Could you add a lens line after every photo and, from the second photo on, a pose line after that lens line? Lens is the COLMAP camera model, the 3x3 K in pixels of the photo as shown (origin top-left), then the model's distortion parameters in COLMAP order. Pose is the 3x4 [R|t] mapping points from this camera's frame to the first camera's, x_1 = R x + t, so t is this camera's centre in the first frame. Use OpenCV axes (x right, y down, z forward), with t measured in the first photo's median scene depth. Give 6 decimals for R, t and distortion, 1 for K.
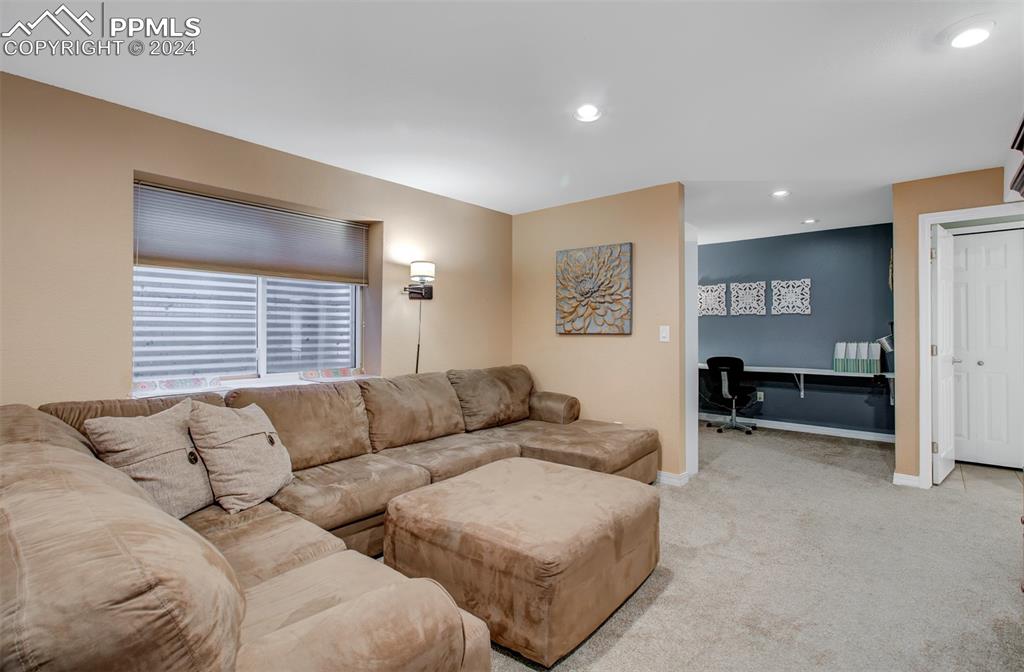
lens RADIAL K [[476.5, 0, 516.6], [0, 476.5, 333.9], [0, 0, 1]] dist [-0.000244, 0.000229]
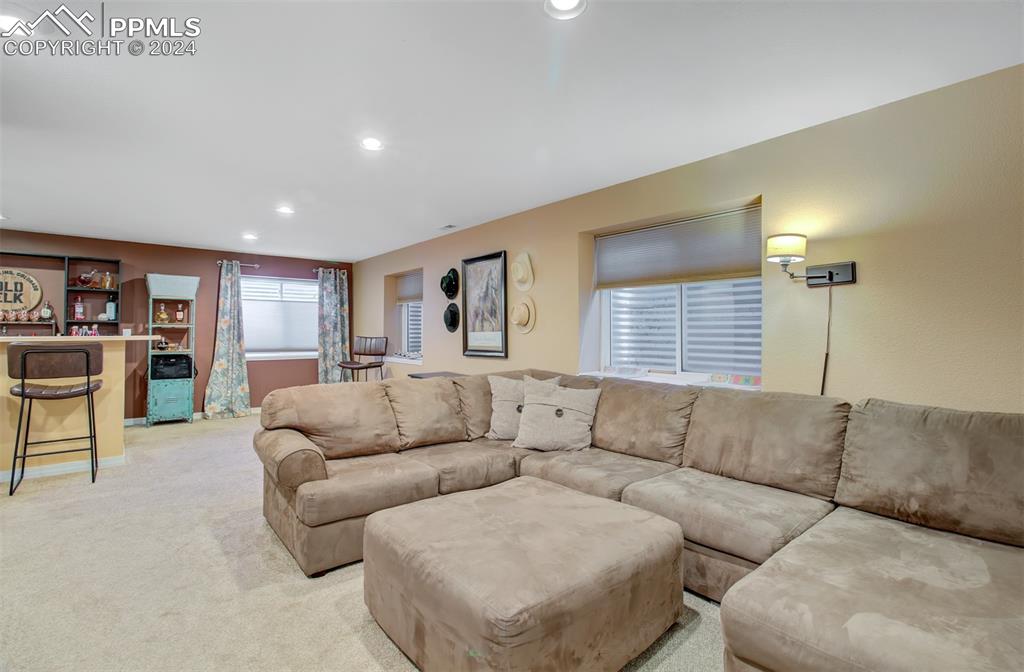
lens RADIAL K [[476.5, 0, 516.6], [0, 476.5, 333.9], [0, 0, 1]] dist [-0.000244, 0.000229]
pose [[-0.152999, 0.005576, -0.988211, 0.597323], [-0.000581, 0.999983, 0.005732, -0.009163], [0.988226, 0.001451, -0.152994, 0.757035]]
